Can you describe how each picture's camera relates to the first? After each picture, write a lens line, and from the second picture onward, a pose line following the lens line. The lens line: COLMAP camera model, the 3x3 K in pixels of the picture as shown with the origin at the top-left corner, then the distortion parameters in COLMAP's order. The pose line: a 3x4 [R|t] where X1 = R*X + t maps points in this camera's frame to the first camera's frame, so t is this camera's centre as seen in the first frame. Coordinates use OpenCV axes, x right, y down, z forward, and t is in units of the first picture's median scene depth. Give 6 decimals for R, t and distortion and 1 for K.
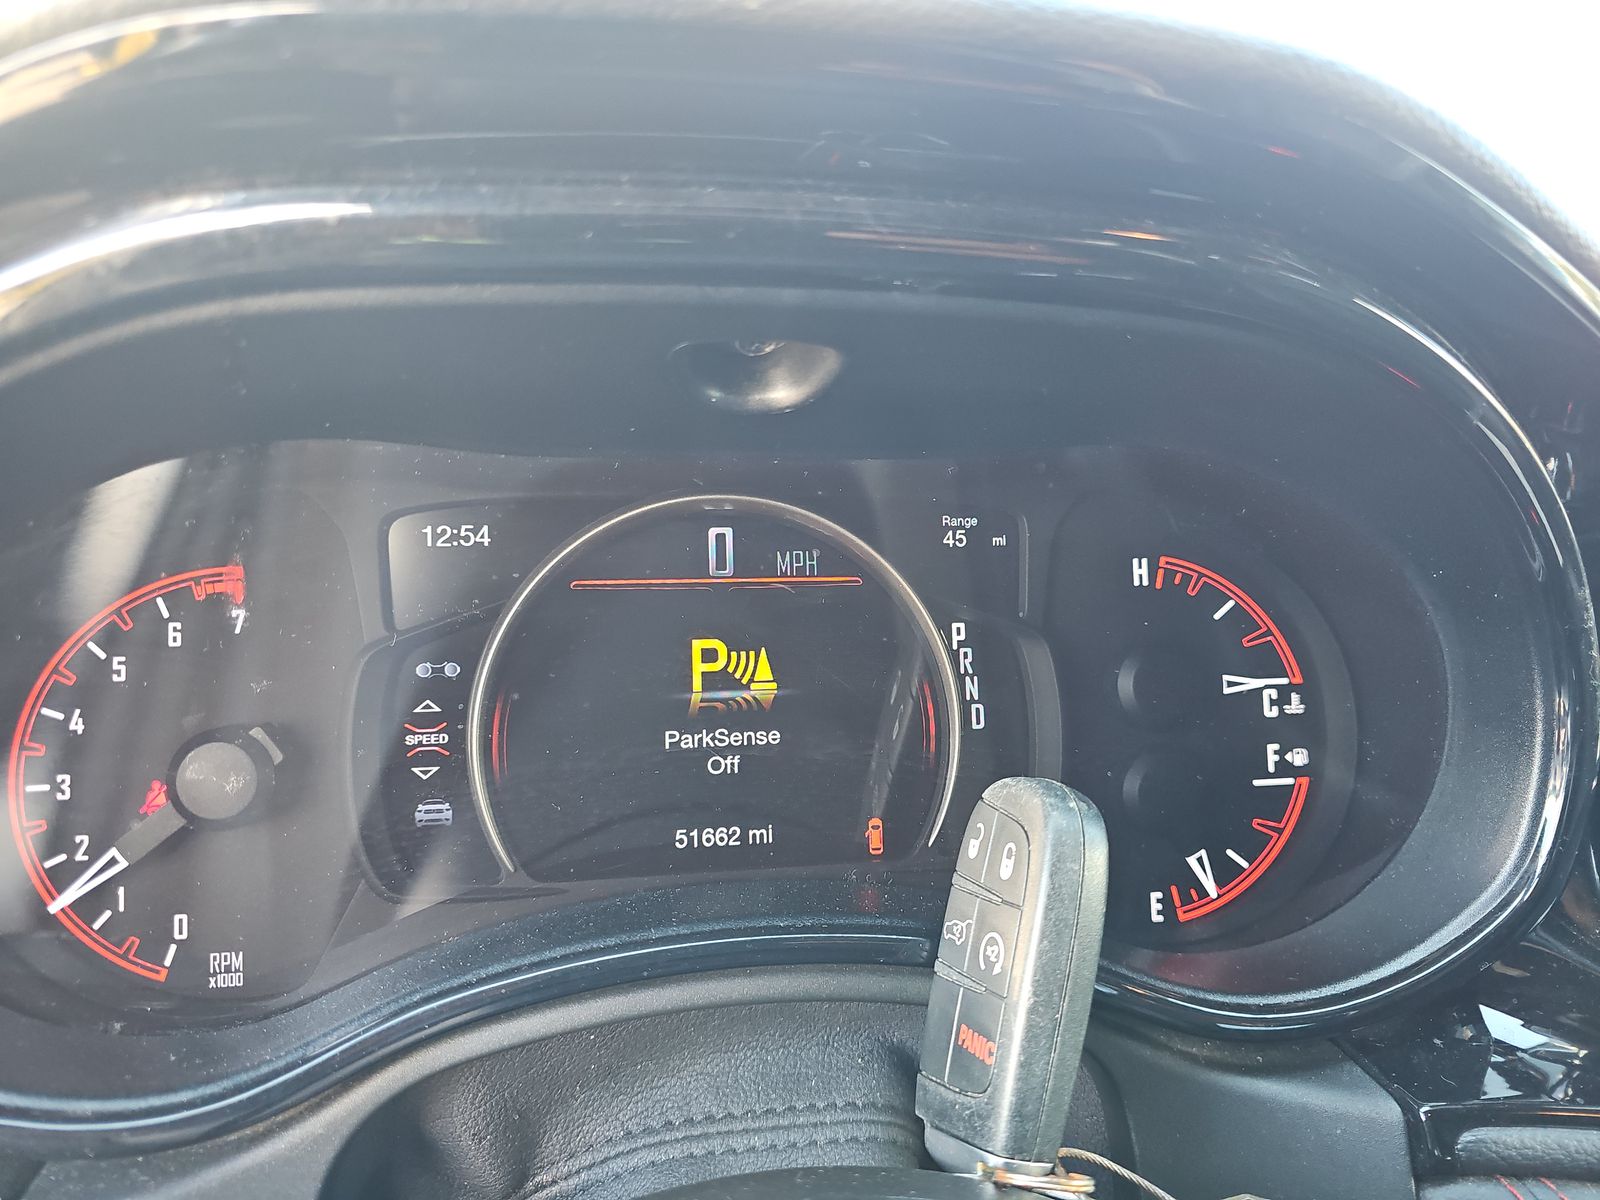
lens RADIAL K [[1072.9, 0, 775.5], [0, 1072.9, 600.4], [0, 0, 1]] dist [0.005068, -0.041627]
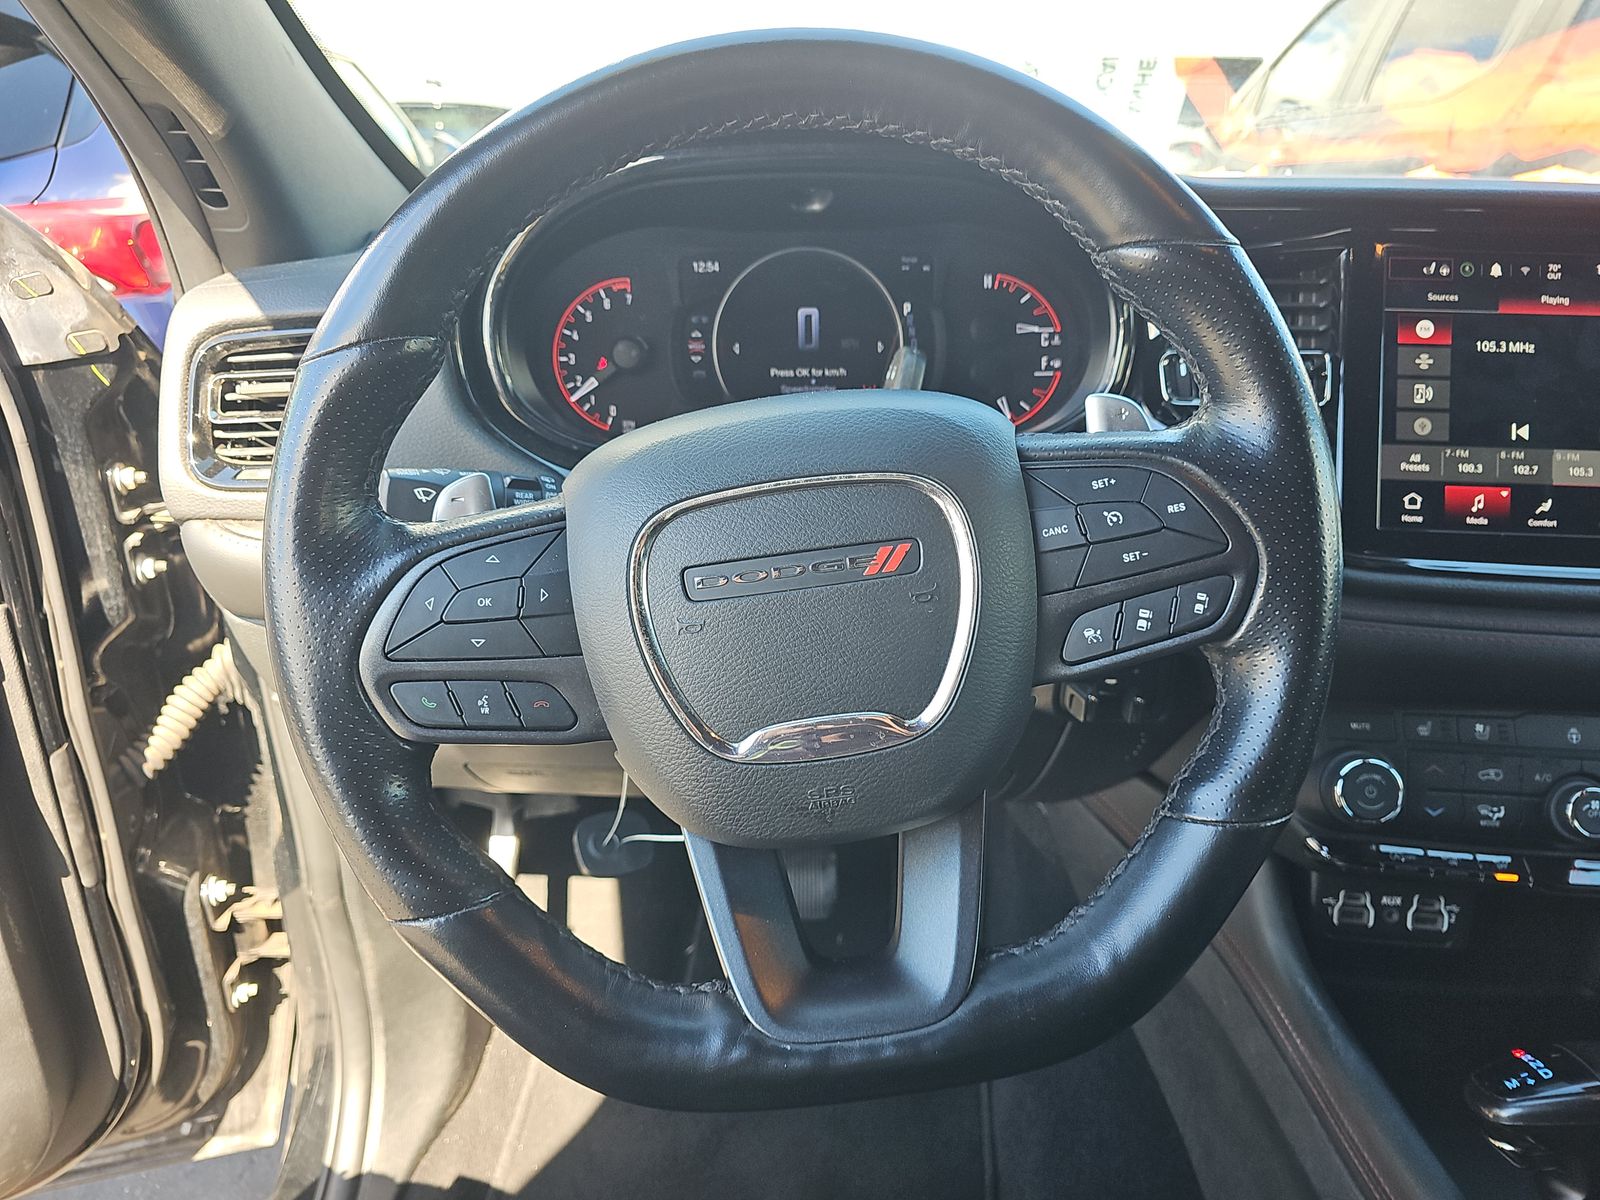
lens RADIAL K [[1079.6, 0, 800.0], [0, 1079.6, 600.0], [0, 0, 1]] dist [0.044890, -0.047418]
pose [[0.987676, 0.029972, -0.153615, 0.360095], [-0.004759, 0.986791, 0.161931, 0.314560], [0.156439, -0.159205, 0.974772, -1.677541]]
